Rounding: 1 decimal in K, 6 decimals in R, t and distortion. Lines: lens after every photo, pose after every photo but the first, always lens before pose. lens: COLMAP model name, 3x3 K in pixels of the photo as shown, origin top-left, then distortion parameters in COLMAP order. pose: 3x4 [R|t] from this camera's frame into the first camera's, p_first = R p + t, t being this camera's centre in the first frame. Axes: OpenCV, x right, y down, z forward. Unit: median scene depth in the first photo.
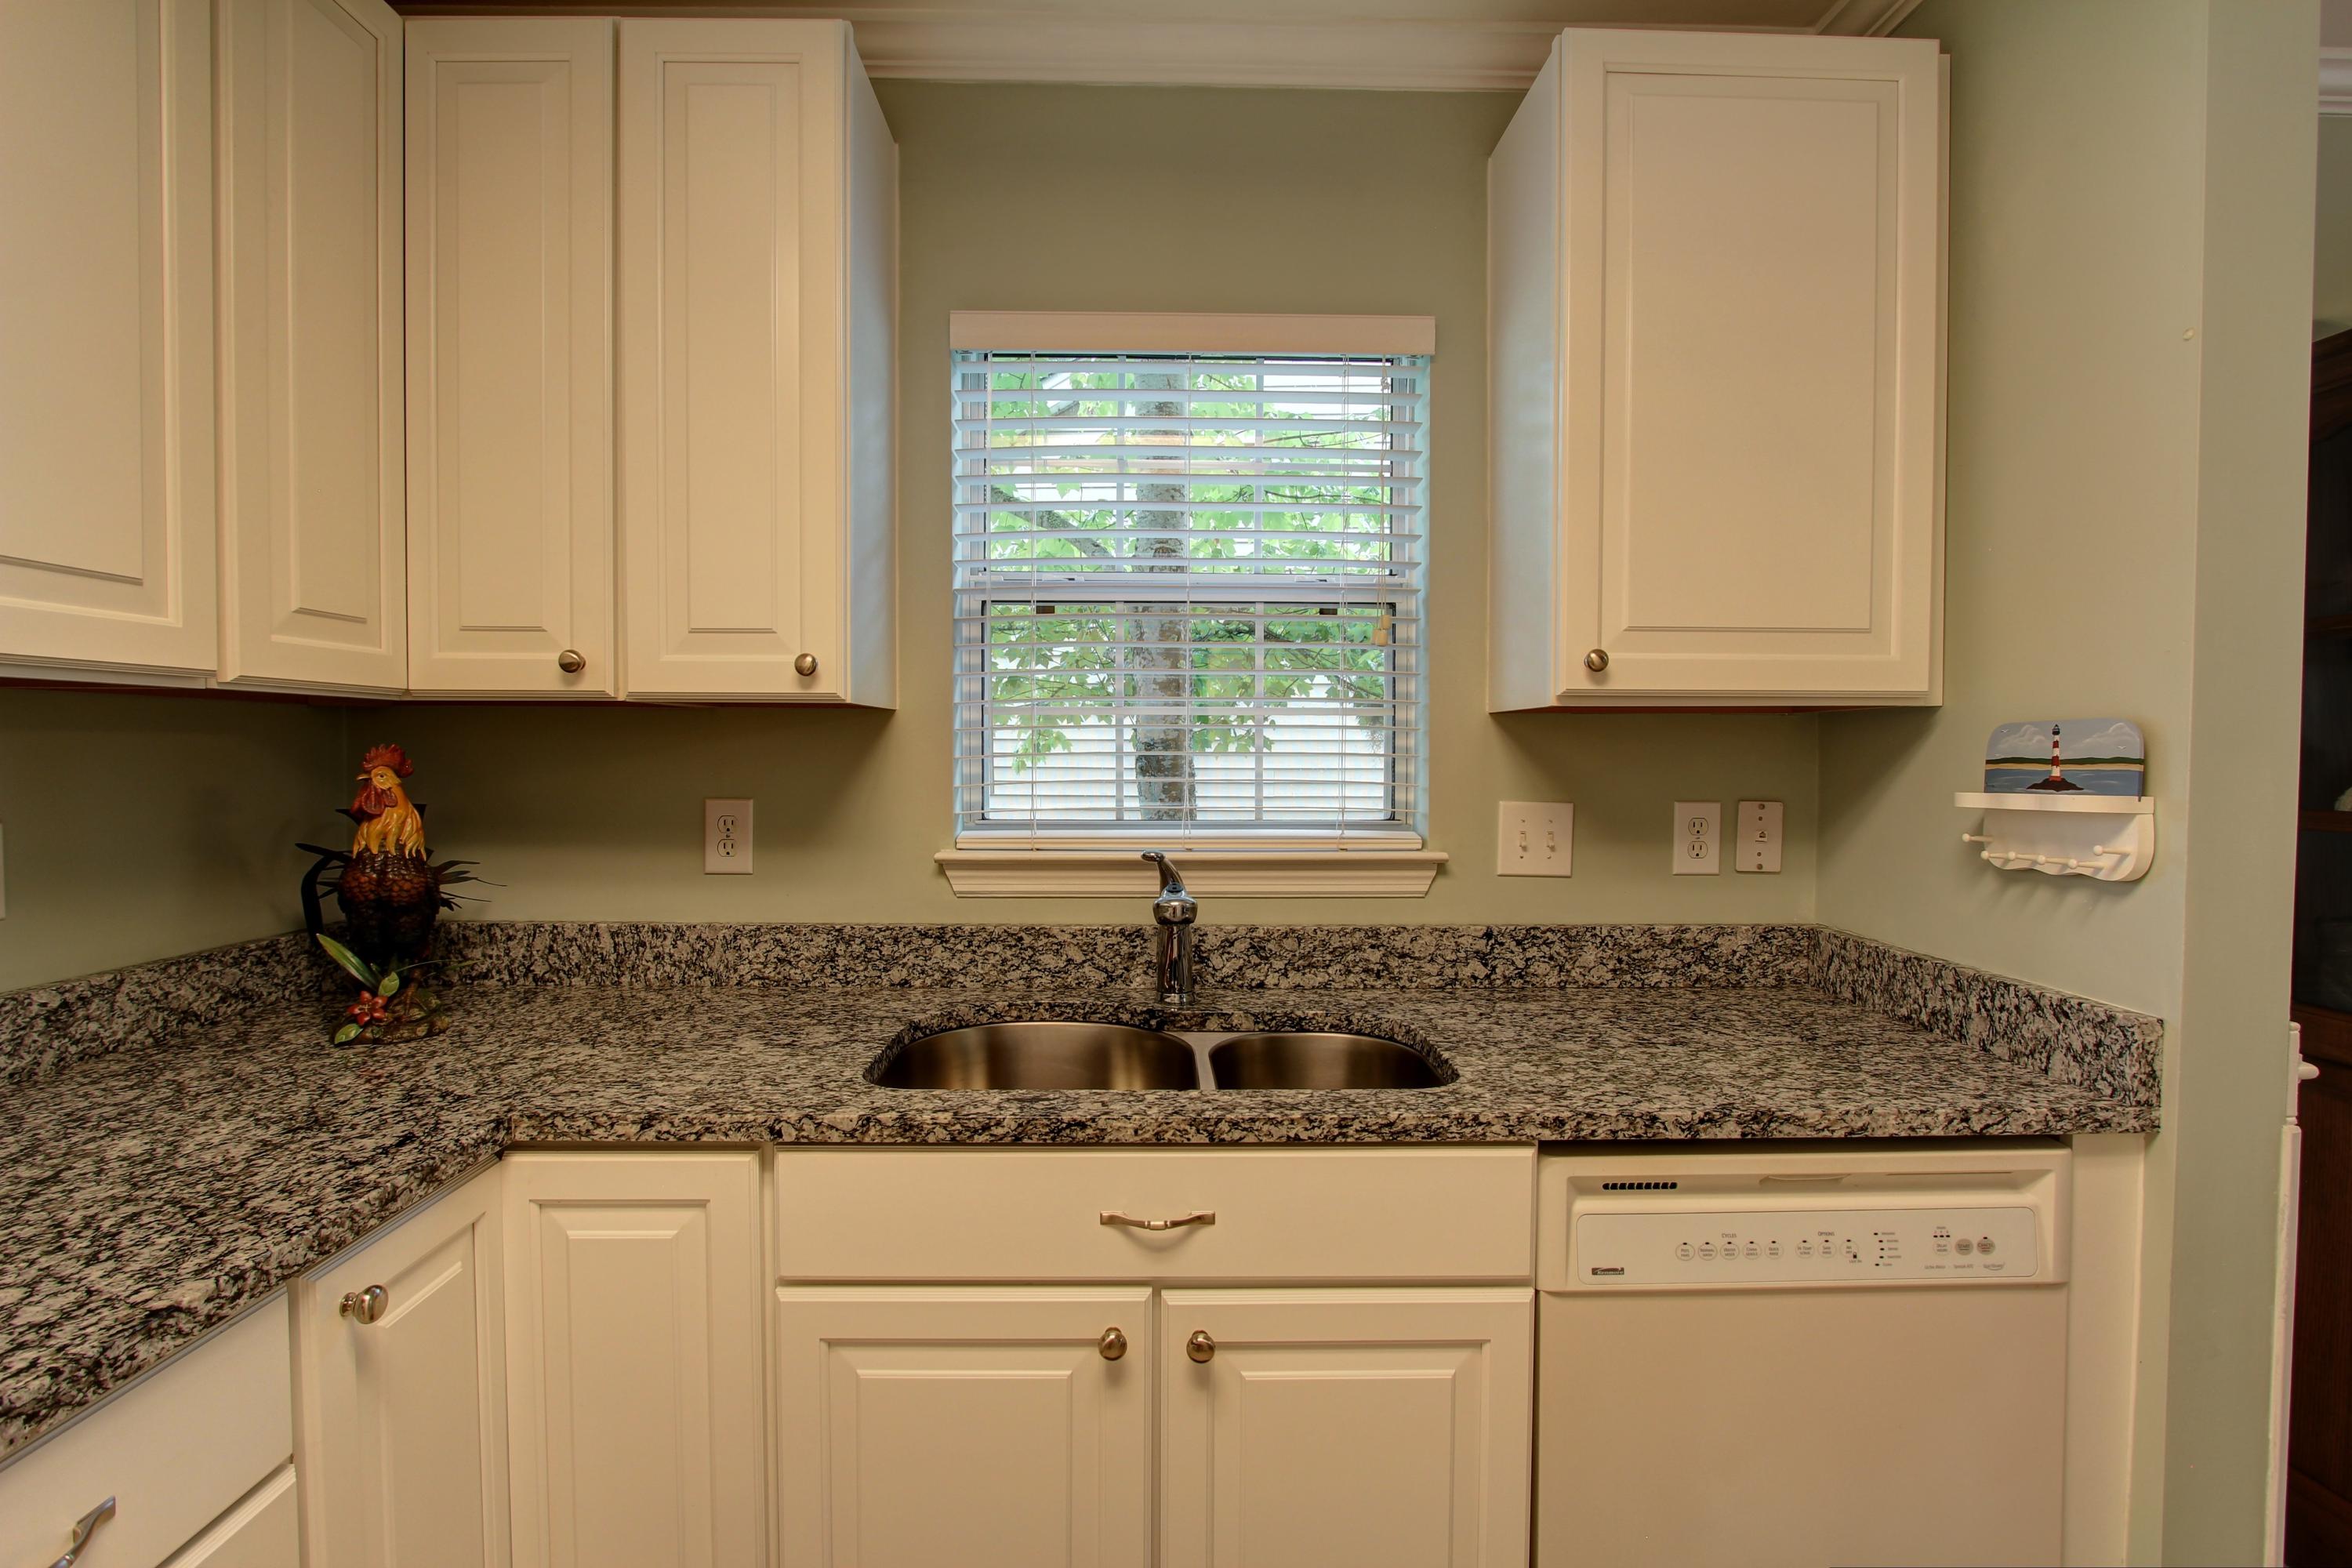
lens RADIAL K [[1080.8, 0, 1178.1], [0, 1080.8, 786.1], [0, 0, 1]] dist [-0.017692, 0.000687]
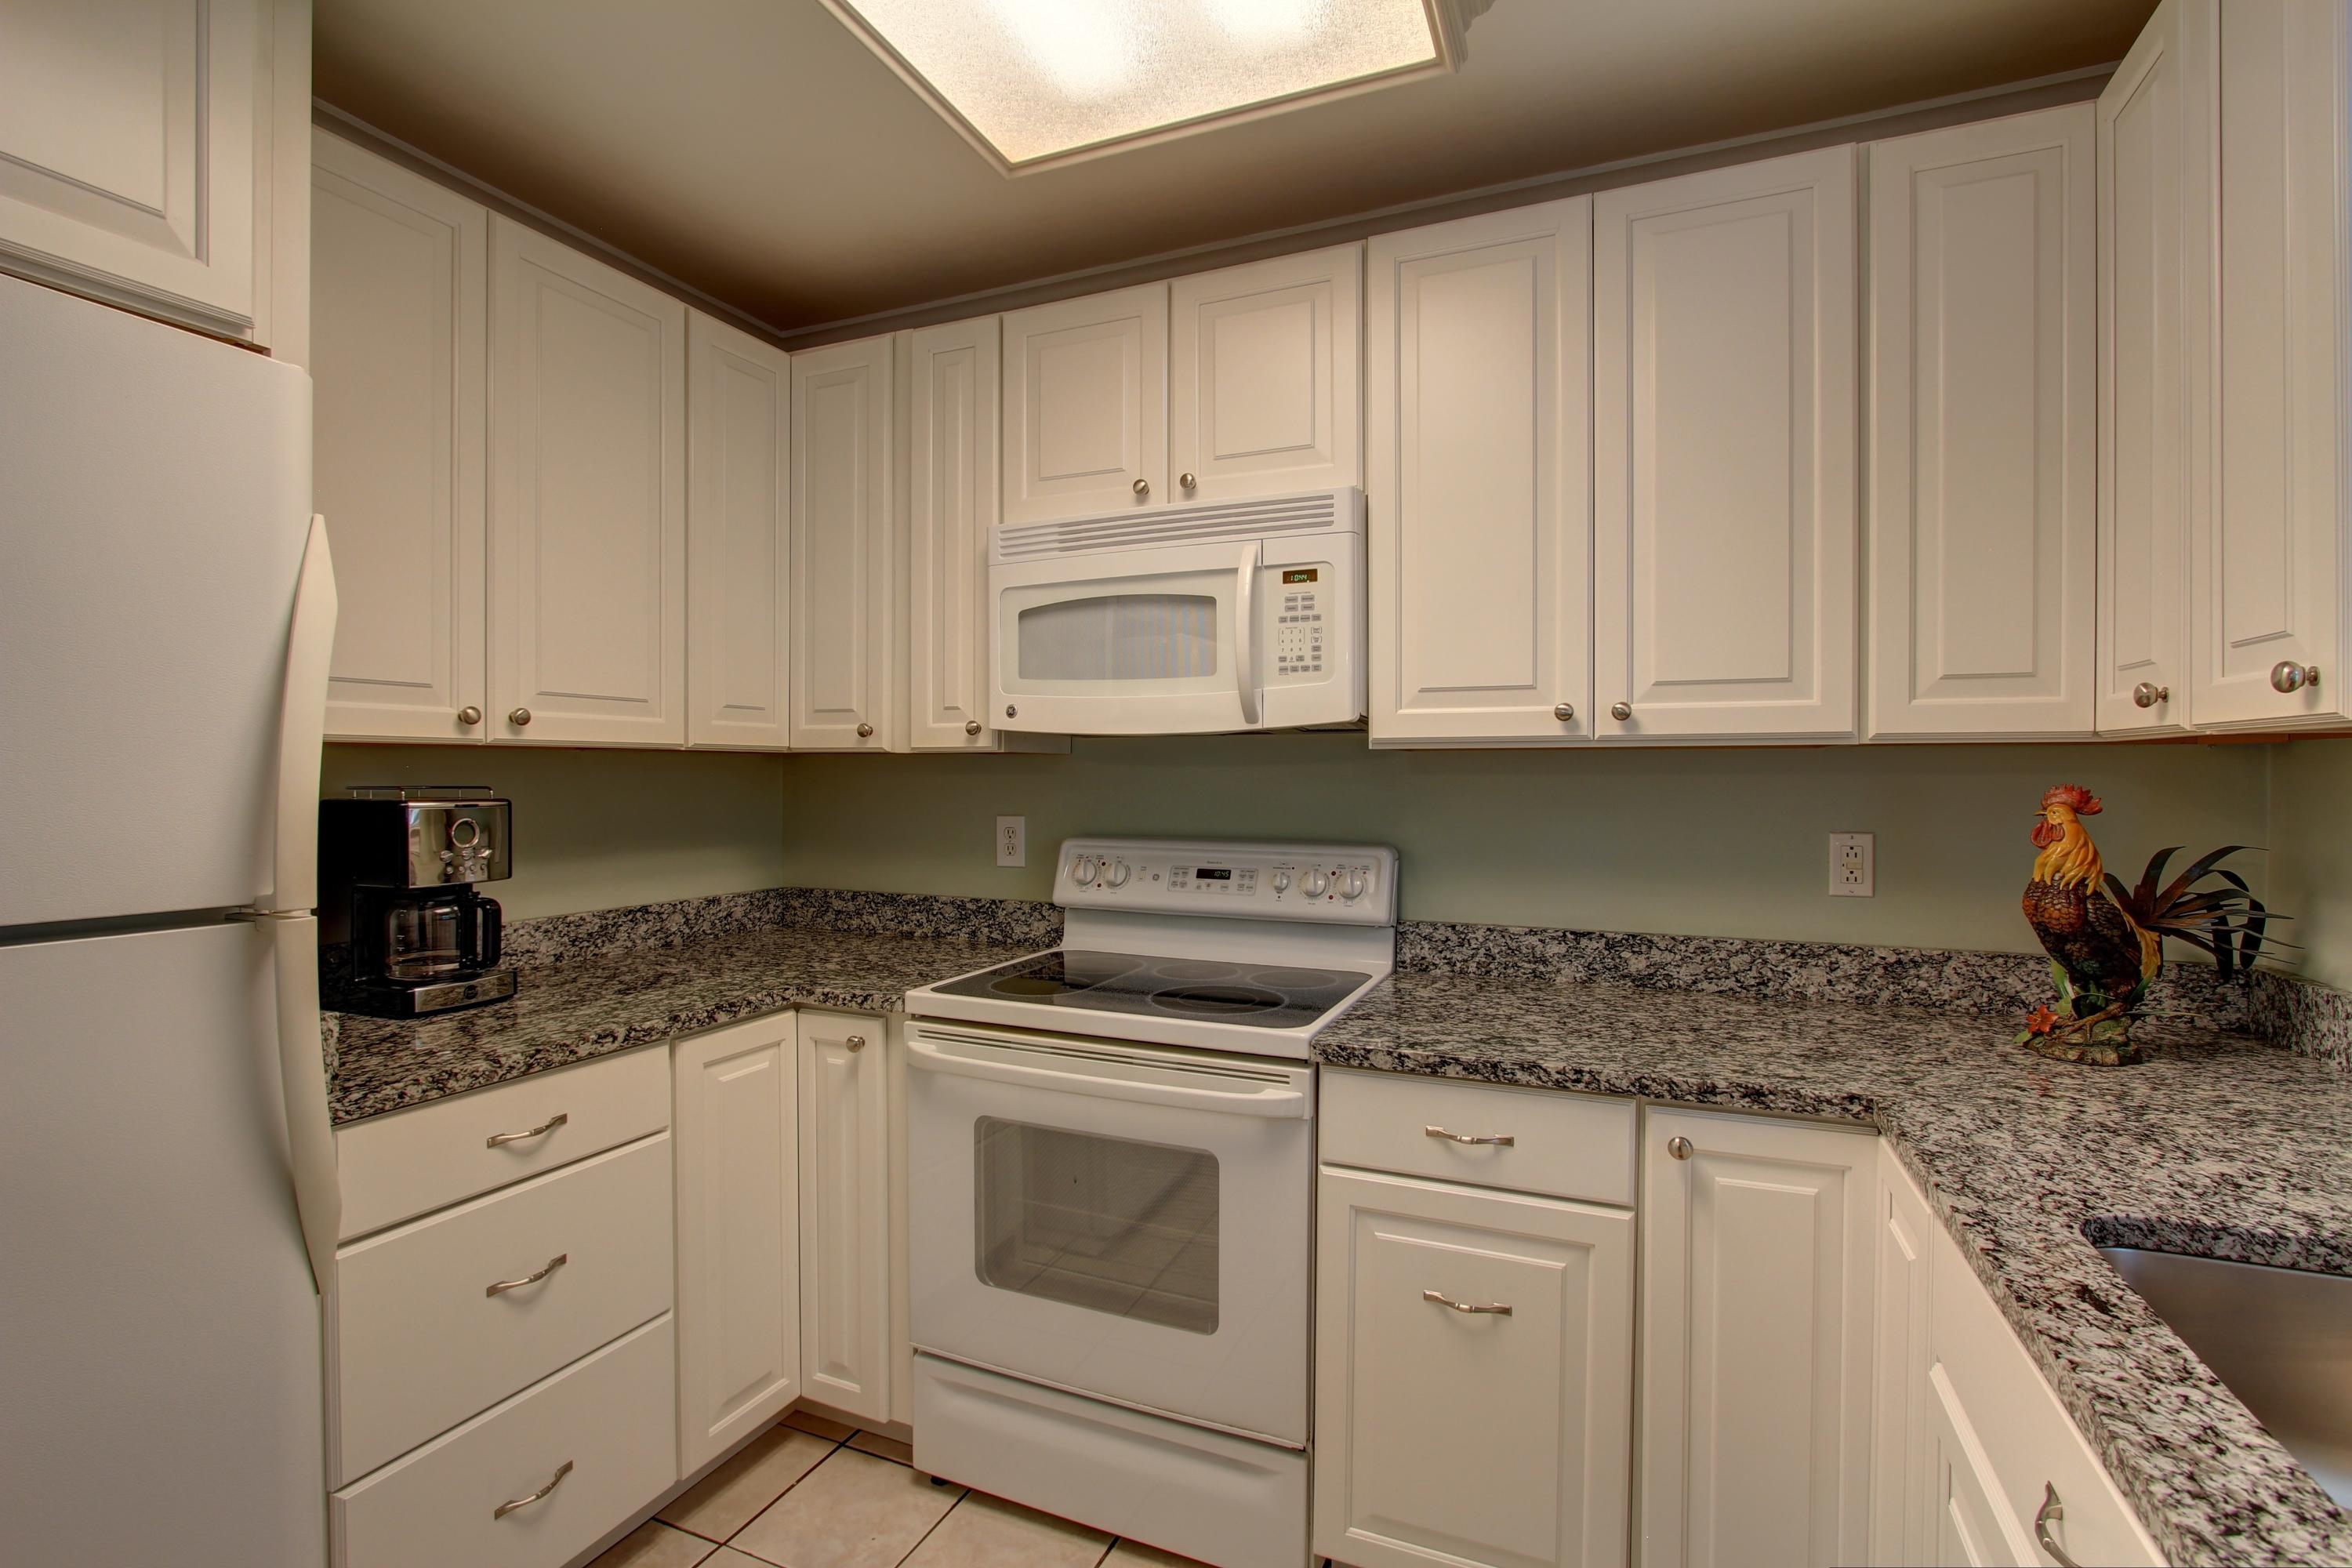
lens RADIAL K [[1080.8, 0, 1176.4], [0, 1080.8, 780.5], [0, 0, 1]] dist [-0.017692, 0.000687]
pose [[-0.412665, -0.000015, -0.910883, 0.708695], [-0.034471, 0.999284, 0.015600, -0.031672], [0.910231, 0.037837, -0.412370, 0.712686]]
